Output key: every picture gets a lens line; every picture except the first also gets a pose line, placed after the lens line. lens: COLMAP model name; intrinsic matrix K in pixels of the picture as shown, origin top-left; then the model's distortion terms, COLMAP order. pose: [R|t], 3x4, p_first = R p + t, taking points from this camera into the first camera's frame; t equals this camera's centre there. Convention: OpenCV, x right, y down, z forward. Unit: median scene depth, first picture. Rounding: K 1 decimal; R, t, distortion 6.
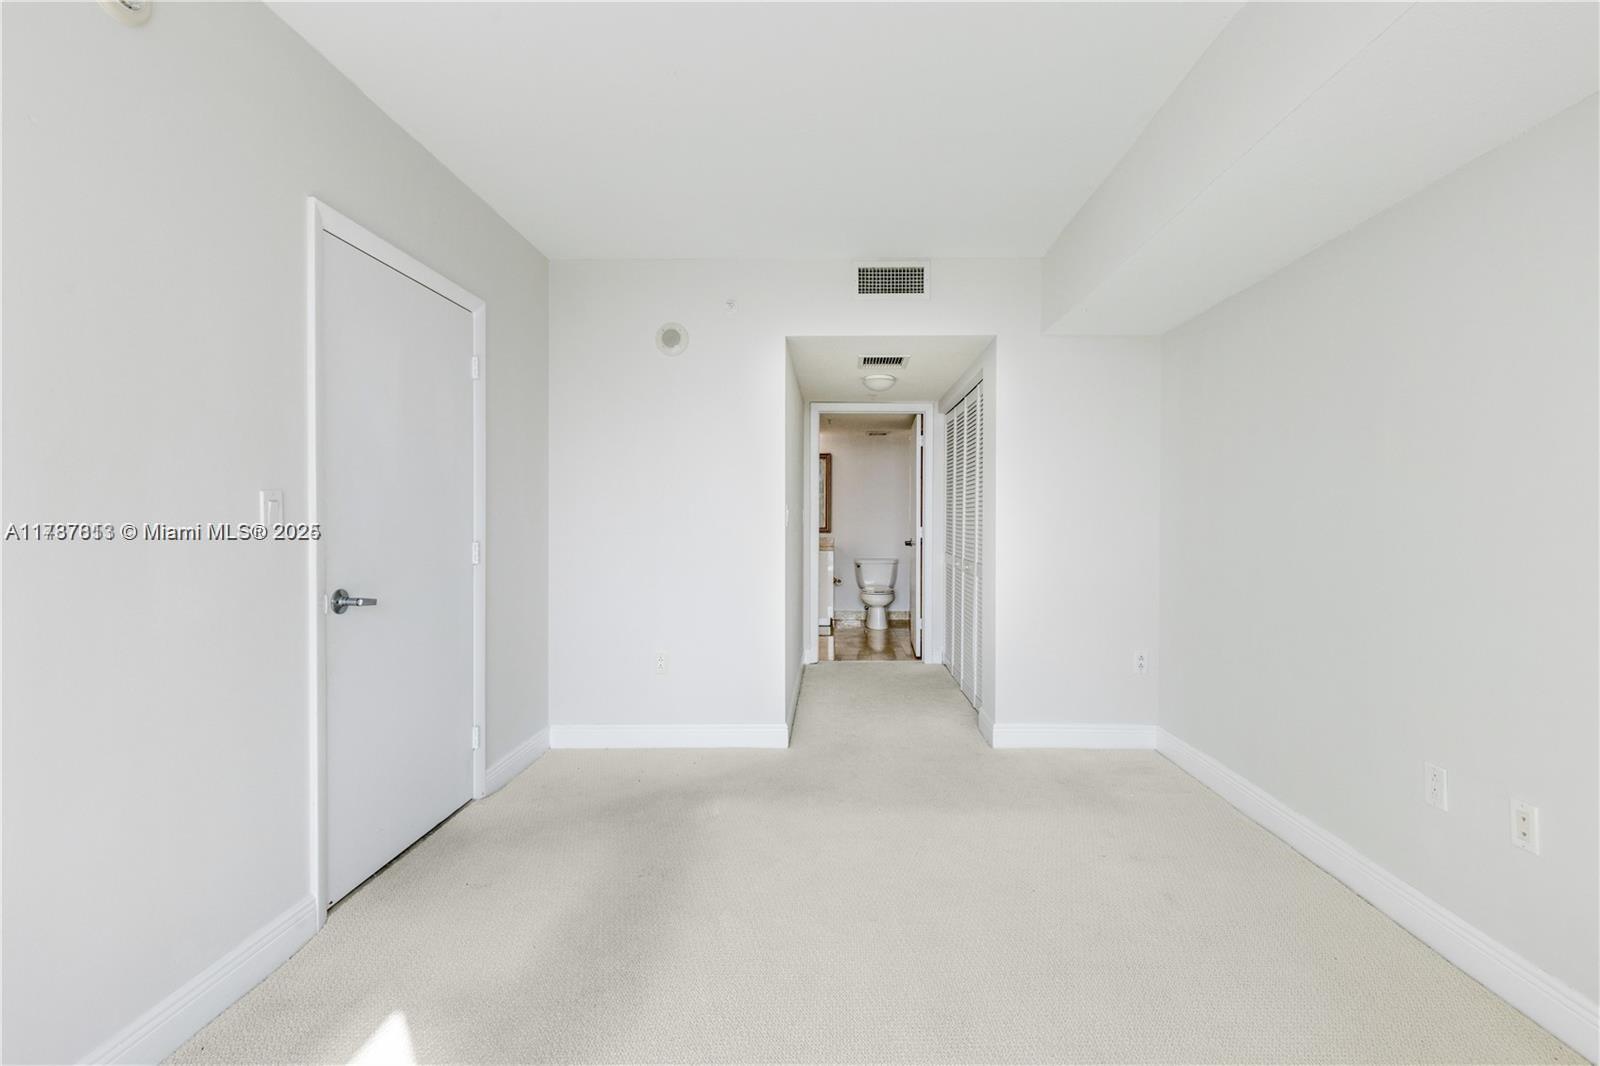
lens RADIAL K [[731.8, 0, 811.3], [0, 731.8, 533.3], [0, 0, 1]] dist [0.018234, -0.004009]
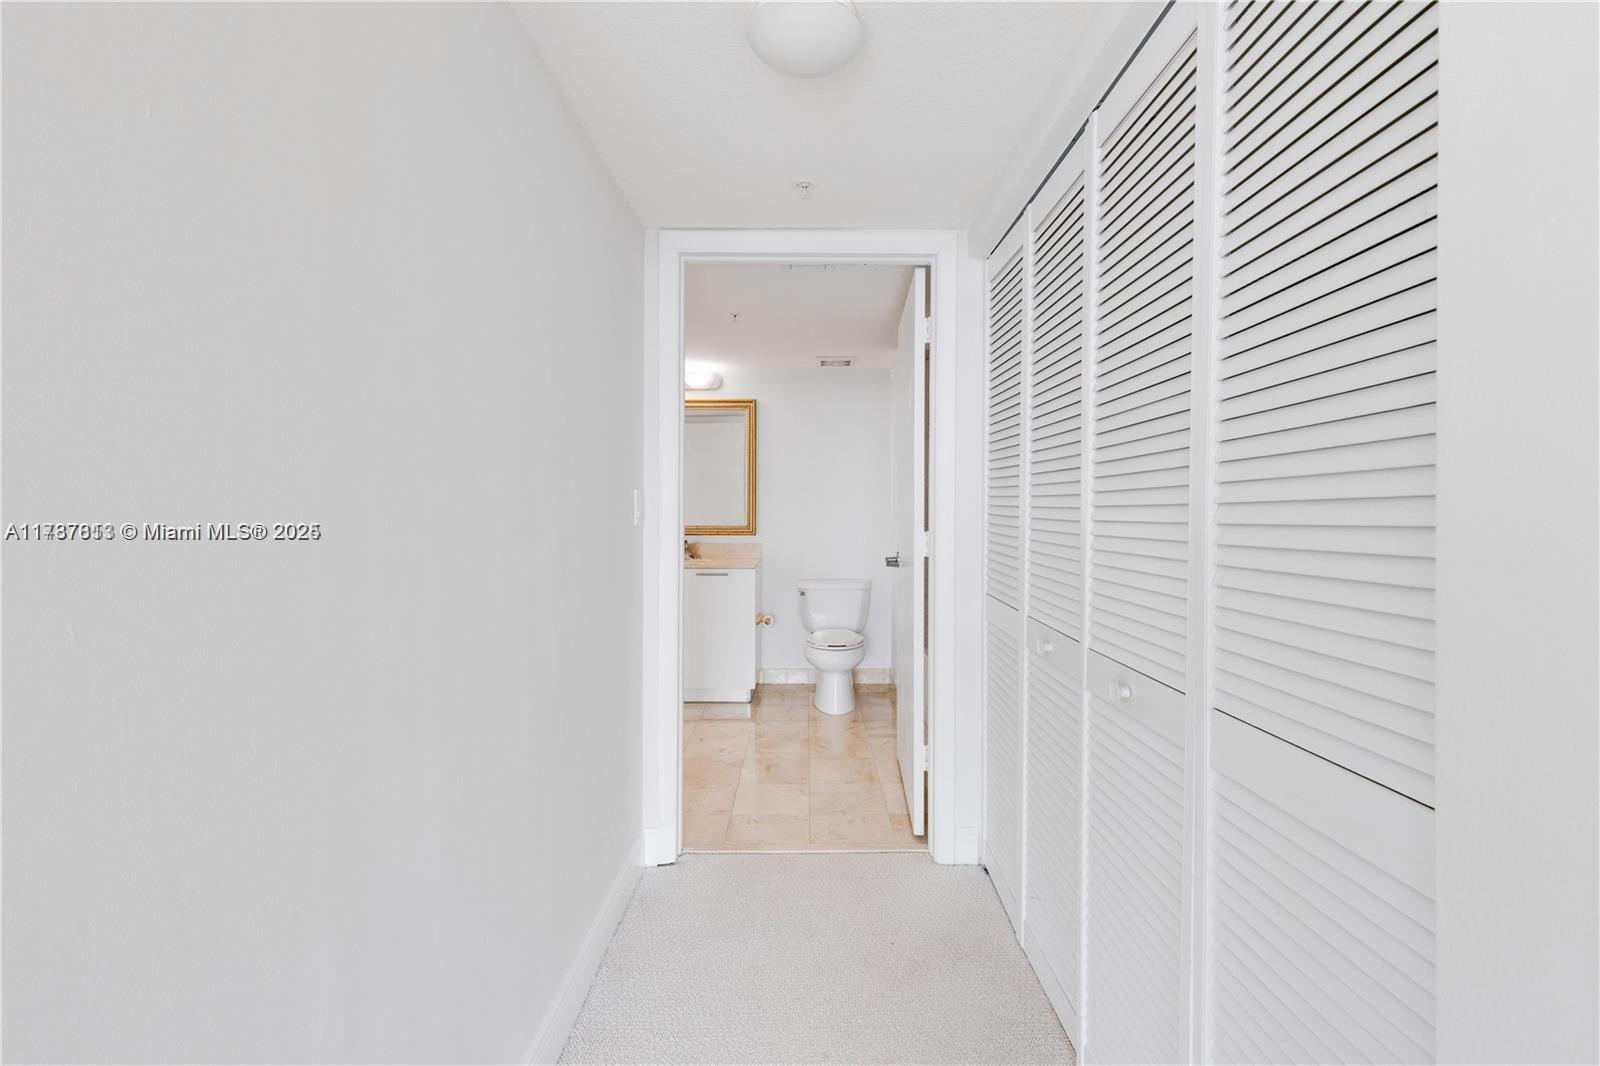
lens RADIAL K [[731.8, 0, 792.4], [0, 731.8, 530.2], [0, 0, 1]] dist [0.018234, -0.004009]
pose [[0.999941, -0.002493, 0.010616, 0.052226], [0.002387, 0.999947, 0.010037, -0.010583], [-0.010640, -0.010011, 0.999893, 0.441261]]
